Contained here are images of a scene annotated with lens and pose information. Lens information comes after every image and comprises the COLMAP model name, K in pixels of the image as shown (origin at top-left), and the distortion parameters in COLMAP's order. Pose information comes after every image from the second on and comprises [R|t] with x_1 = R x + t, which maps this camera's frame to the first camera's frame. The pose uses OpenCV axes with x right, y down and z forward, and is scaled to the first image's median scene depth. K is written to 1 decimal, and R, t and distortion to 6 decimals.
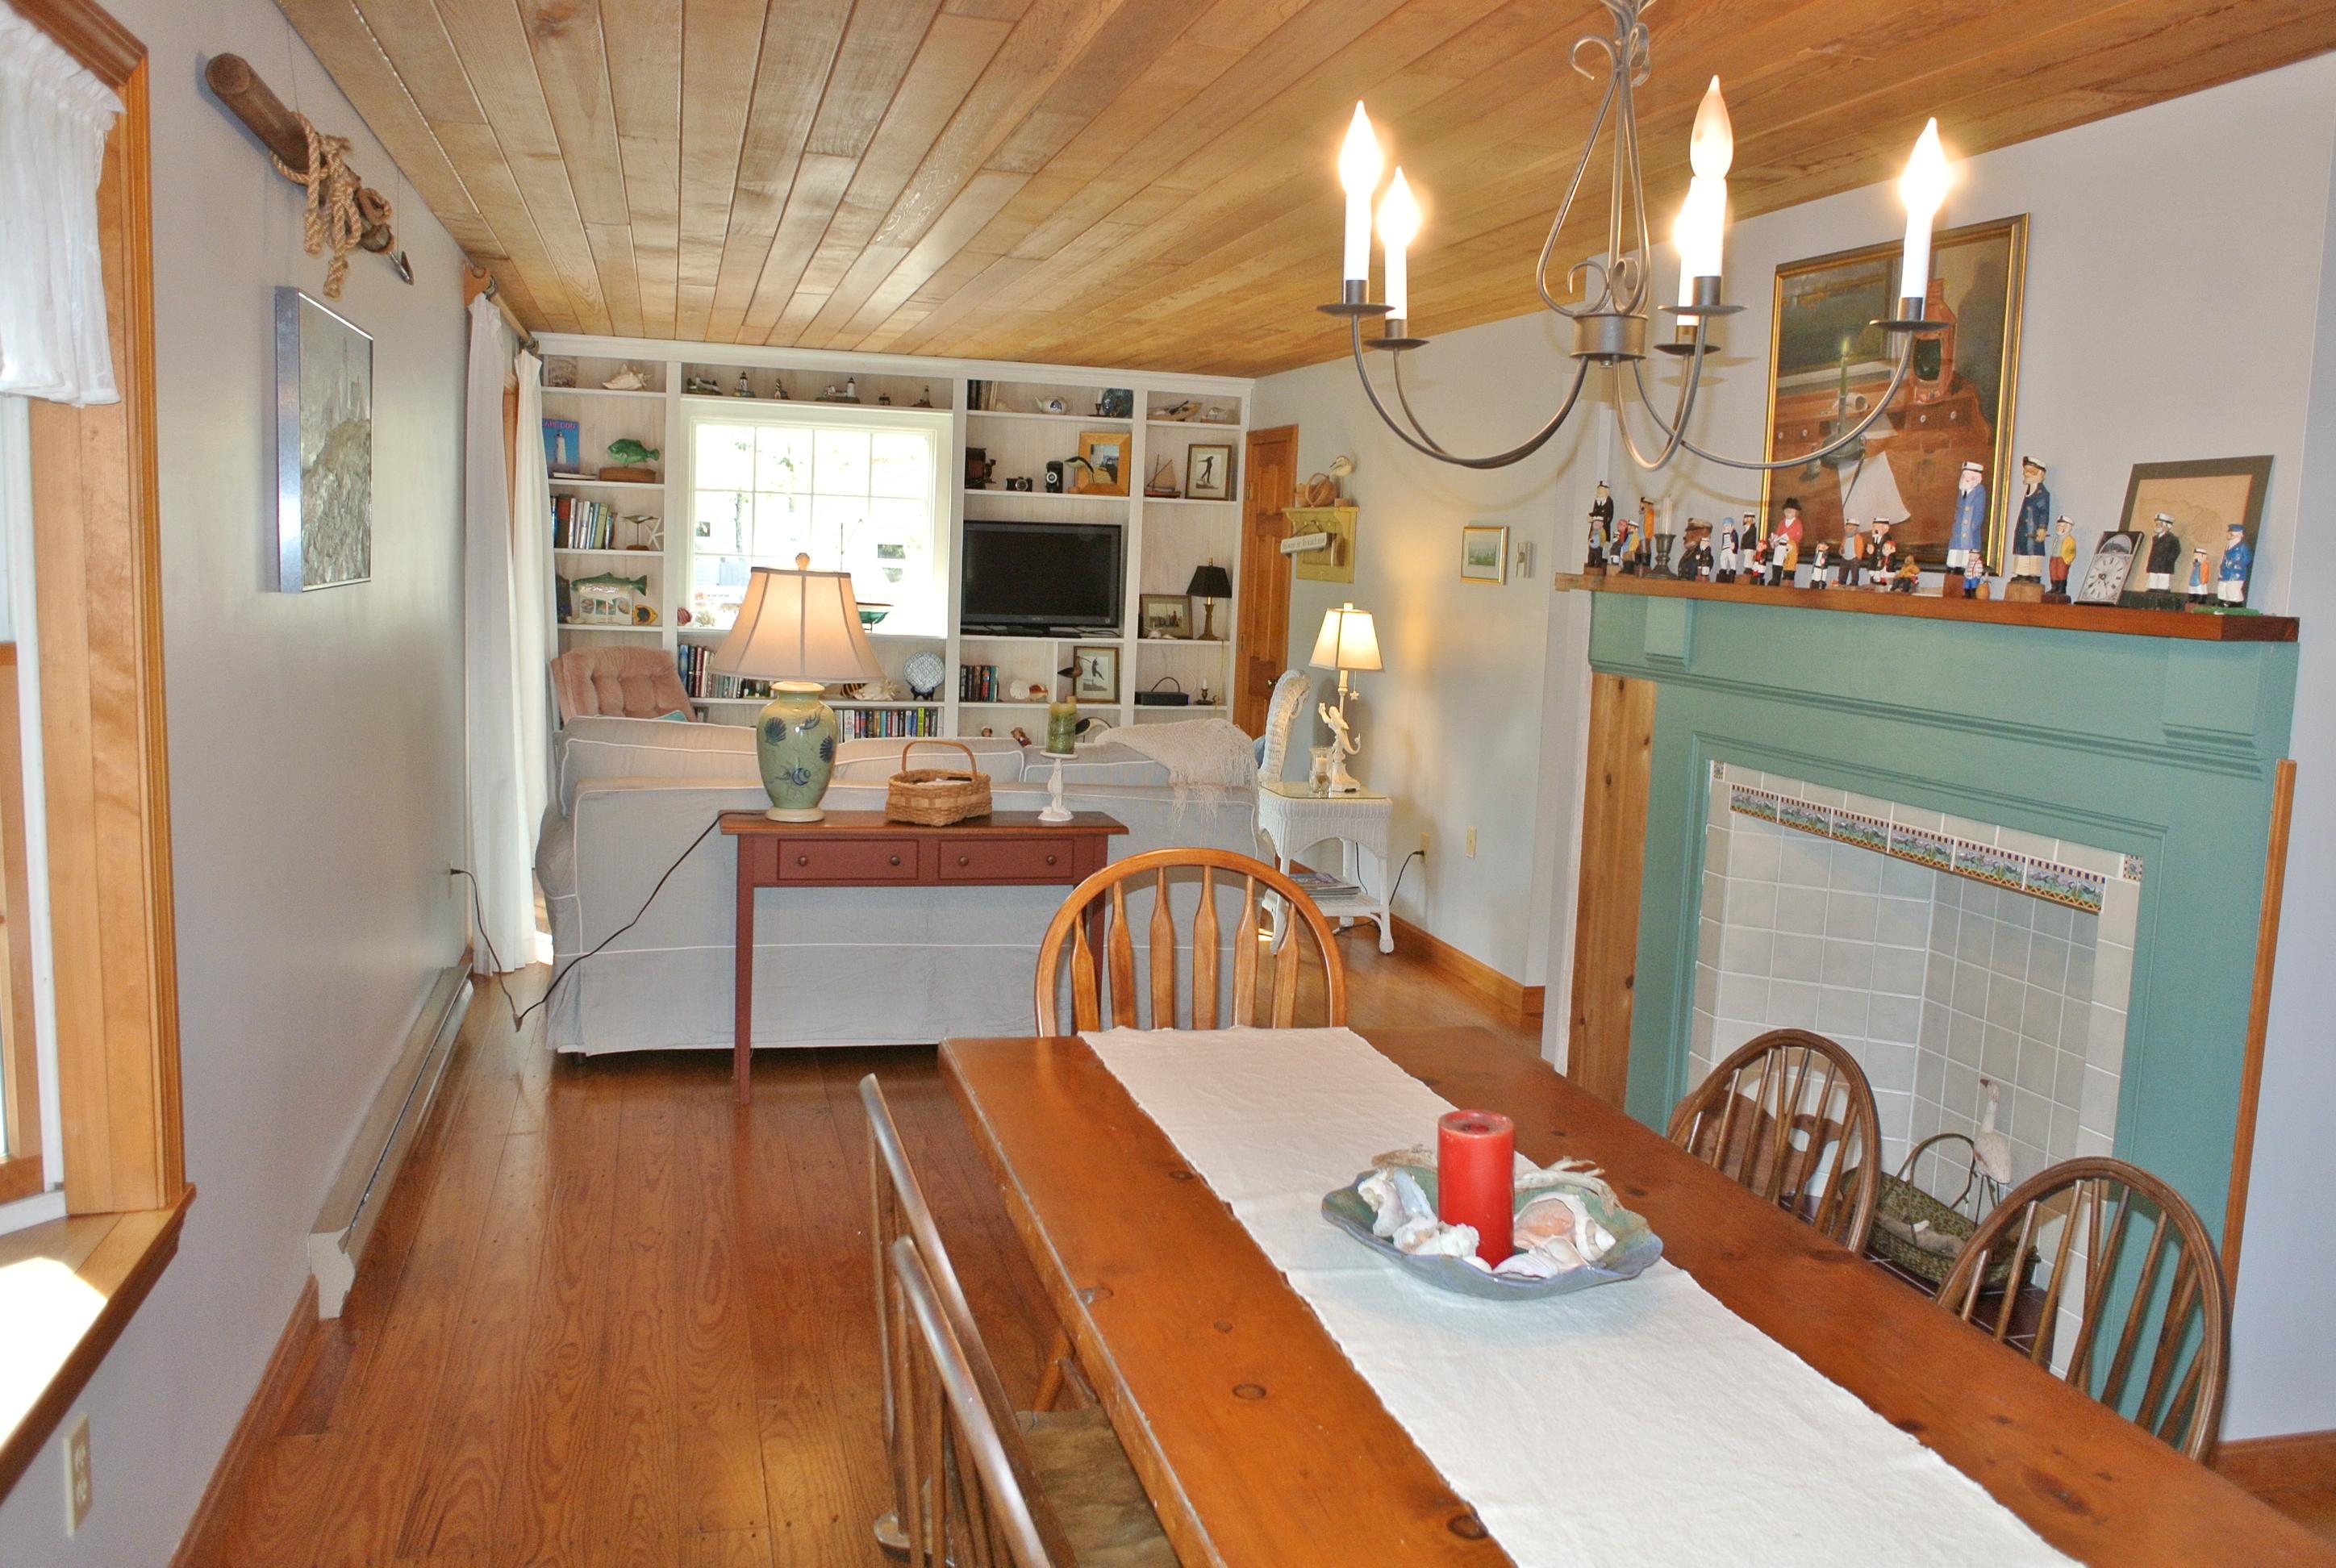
lens RADIAL K [[1837.6, 0, 1176.1], [0, 1837.6, 783.9], [0, 0, 1]] dist [-0.078346, 0.050289]
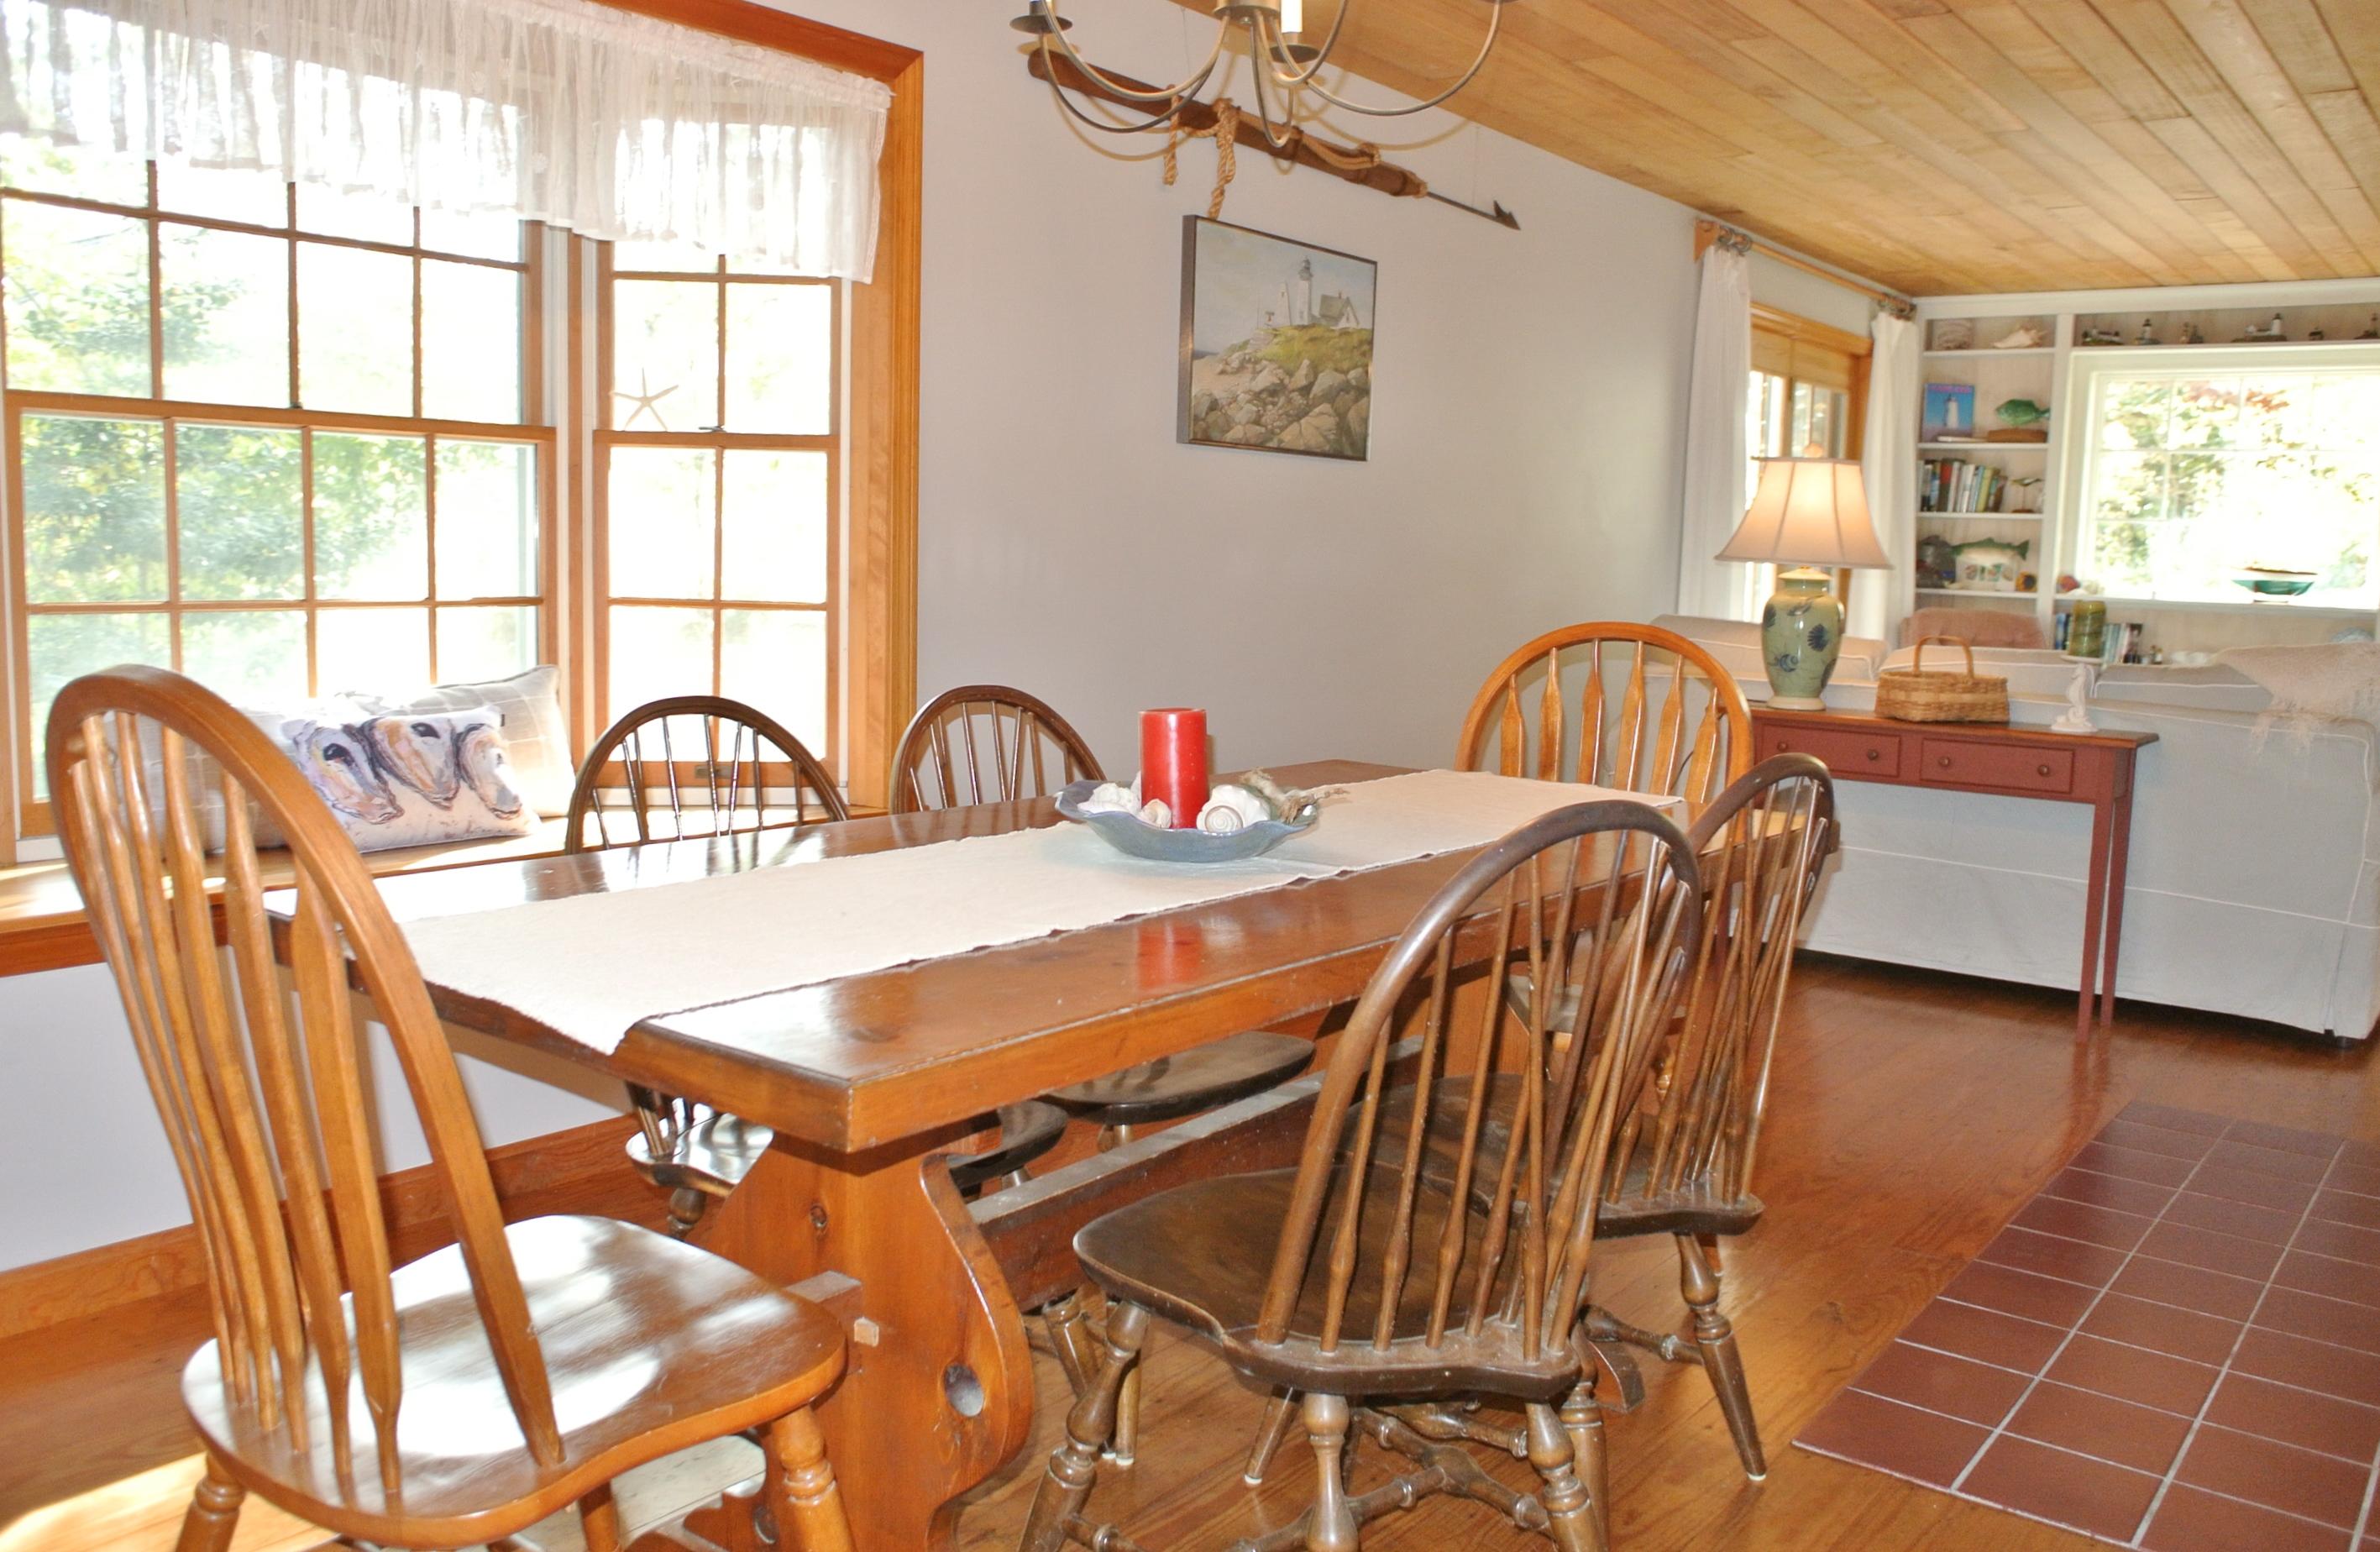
lens RADIAL K [[1893.7, 0, 1186.6], [0, 1893.7, 776.2], [0, 0, 1]] dist [-0.051669, 0.008918]
pose [[0.598940, 0.073399, -0.797423, 0.438281], [-0.106521, 0.994244, 0.011509, 0.083043], [0.793678, 0.078049, 0.603311, 0.114781]]
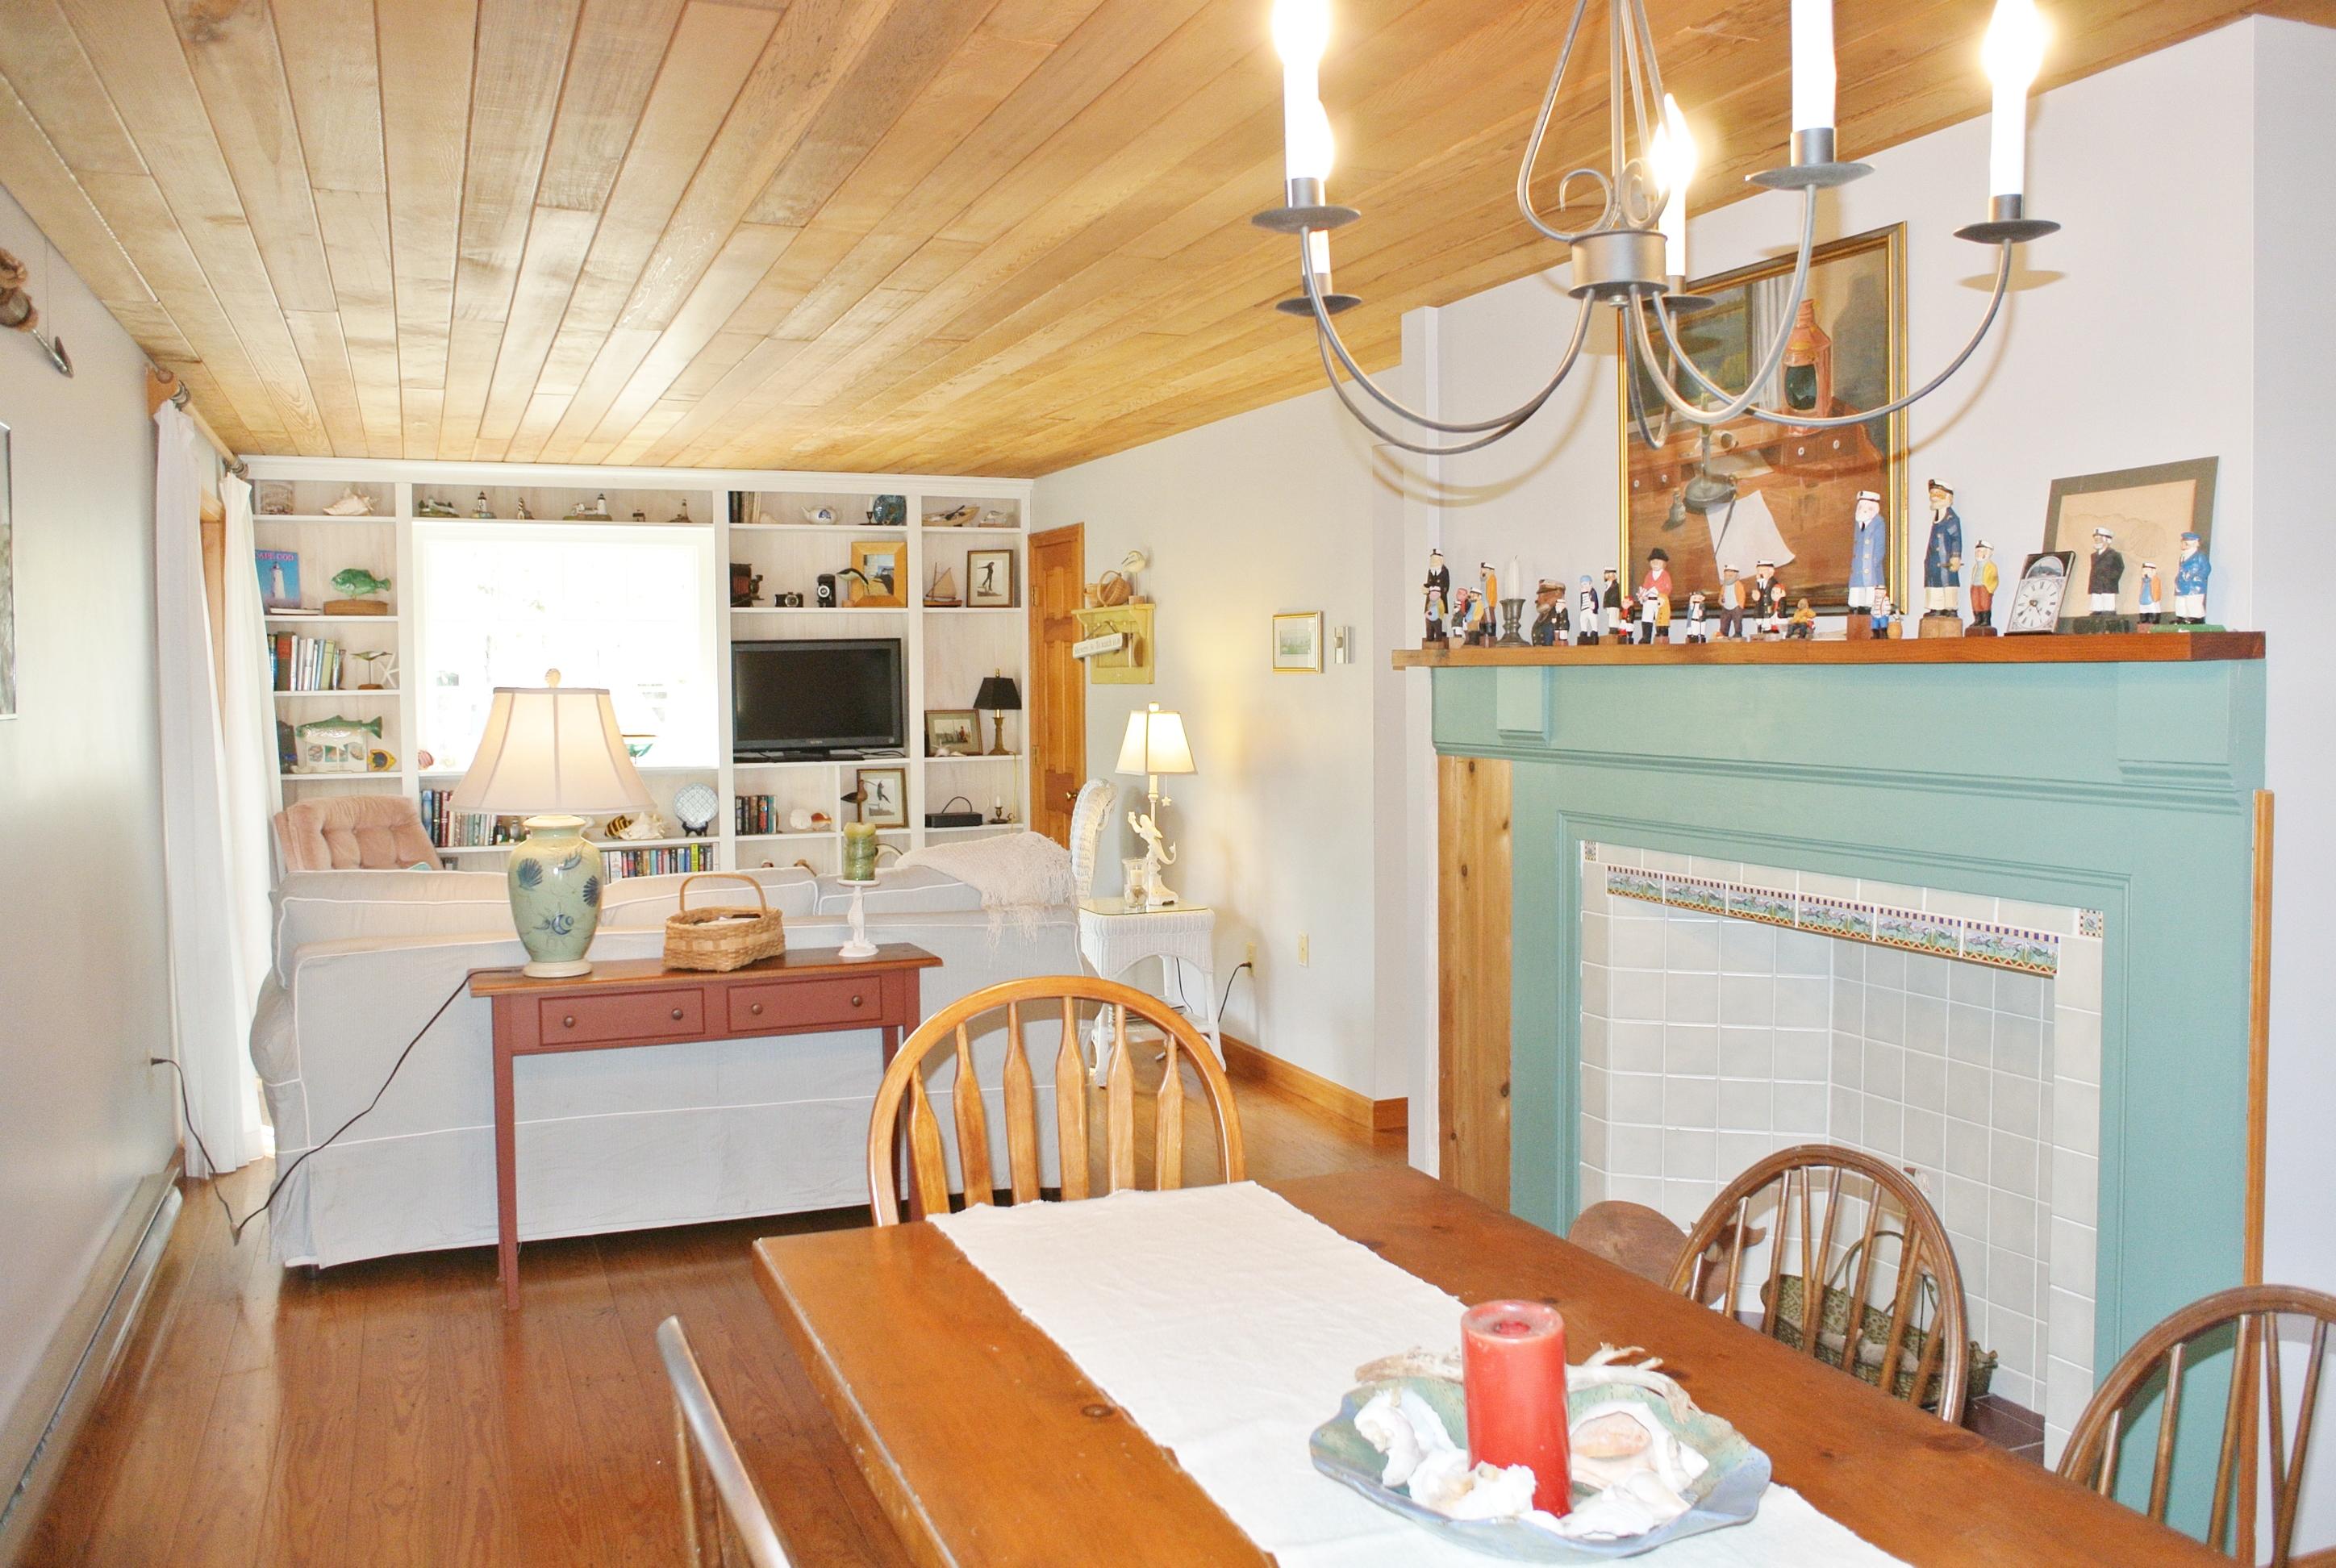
lens RADIAL K [[1837.6, 0, 1179.6], [0, 1837.6, 776.5], [0, 0, 1]] dist [-0.078346, 0.050289]
pose [[0.990492, -0.056646, 0.125366, -0.019326], [0.065286, 0.995687, -0.065920, 0.002240], [-0.121091, 0.073478, 0.989918, 0.105661]]
